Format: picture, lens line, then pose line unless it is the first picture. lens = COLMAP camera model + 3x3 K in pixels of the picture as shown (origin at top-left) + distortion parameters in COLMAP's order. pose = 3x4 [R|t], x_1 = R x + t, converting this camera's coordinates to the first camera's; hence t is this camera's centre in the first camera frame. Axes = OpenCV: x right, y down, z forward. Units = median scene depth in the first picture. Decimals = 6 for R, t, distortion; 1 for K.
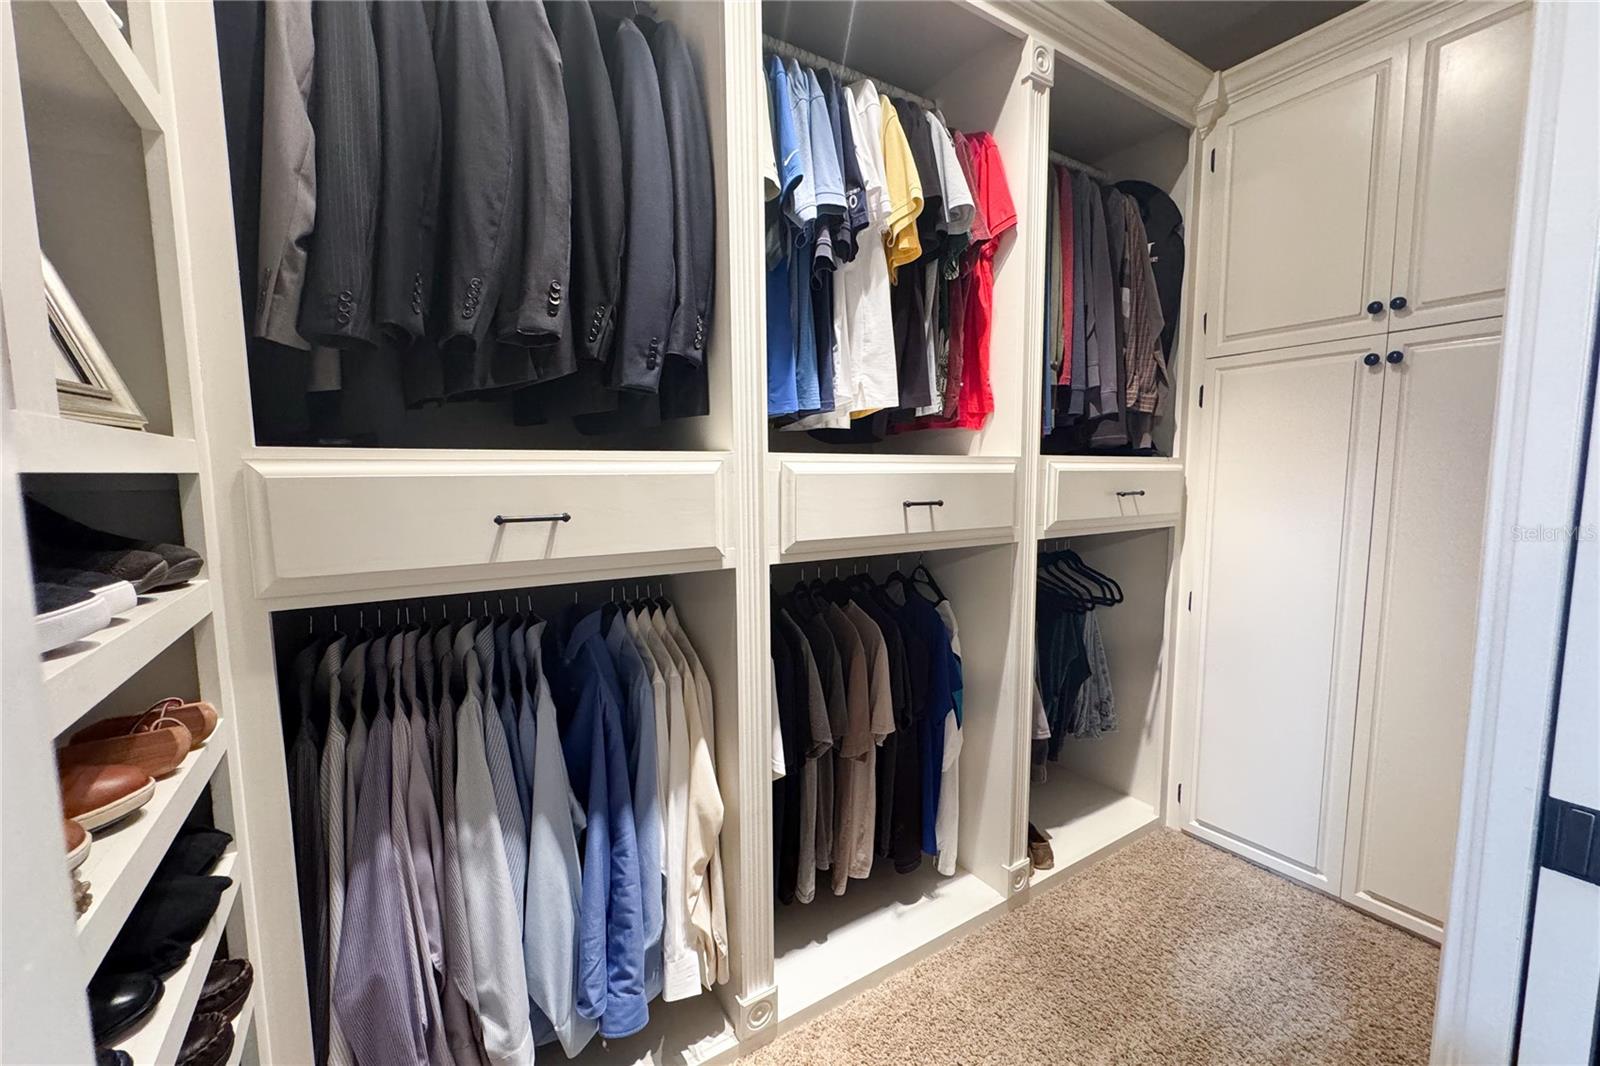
lens RADIAL K [[642.5, 0, 800.0], [0, 642.5, 533.0], [0, 0, 1]] dist [0.000376, 0.000023]
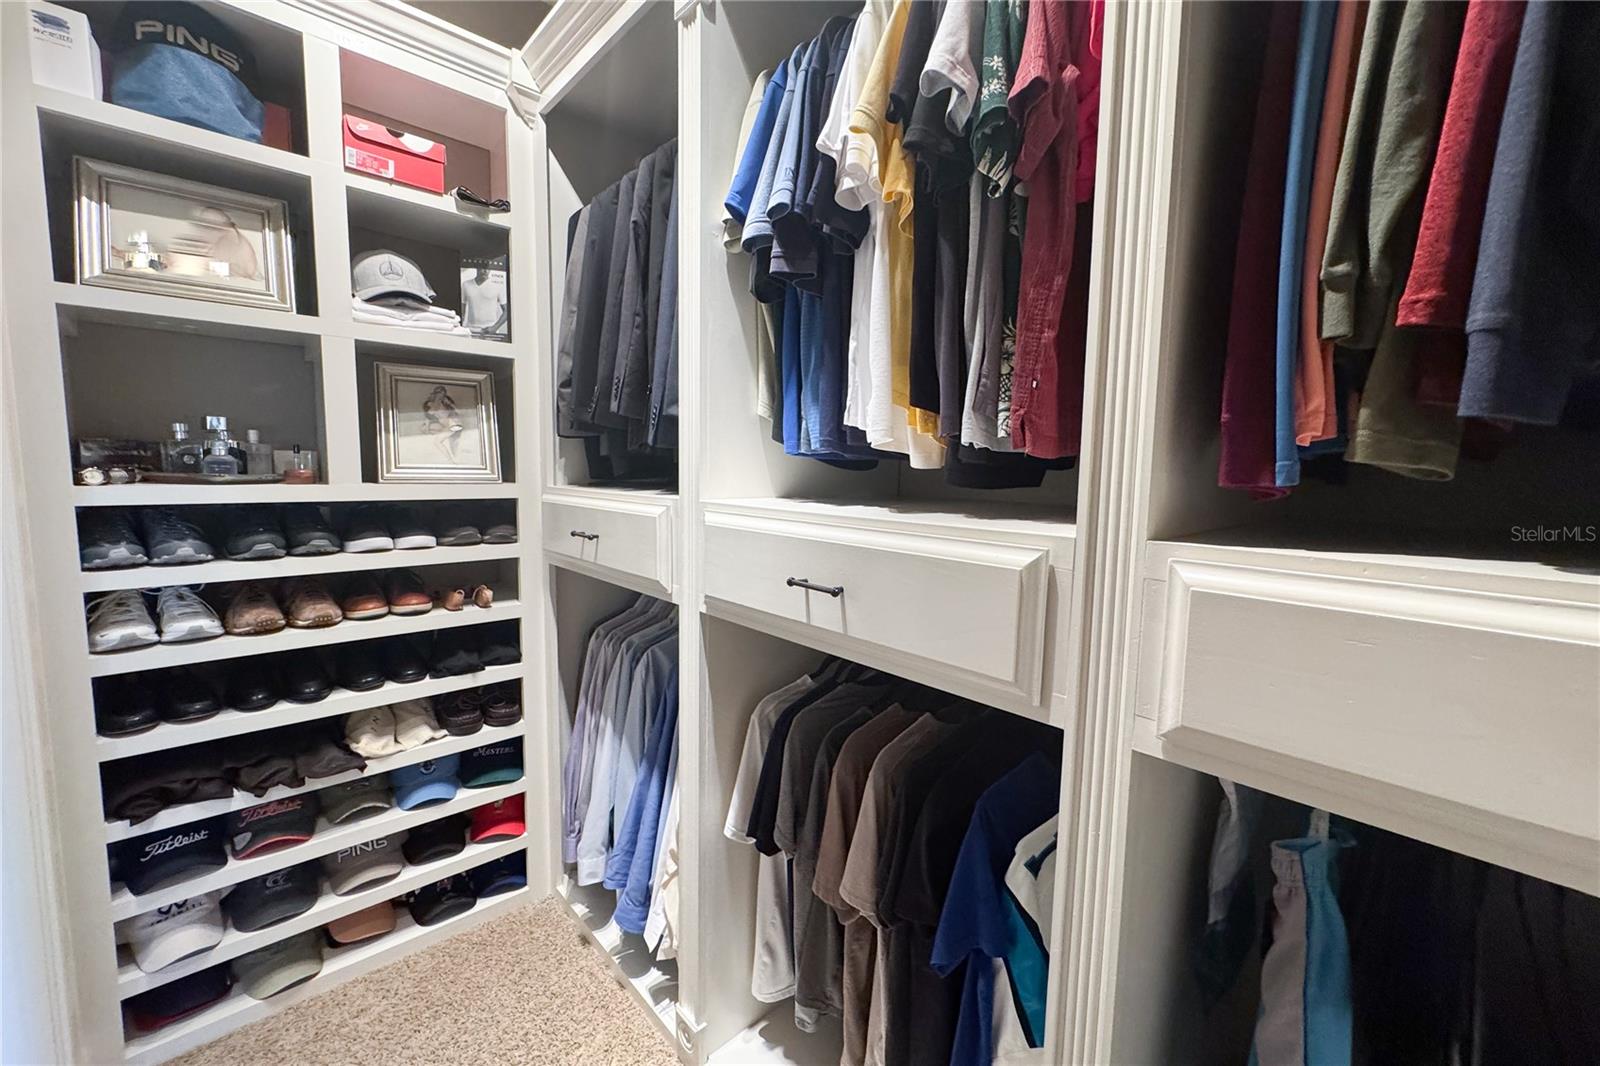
lens RADIAL K [[642.5, 0, 800.0], [0, 642.5, 533.0], [0, 0, 1]] dist [0.000376, 0.000023]
pose [[0.174125, 0.108852, -0.978689, 0.832392], [-0.117132, 0.989105, 0.089171, -0.157872], [0.977732, 0.099109, 0.184978, 0.835735]]
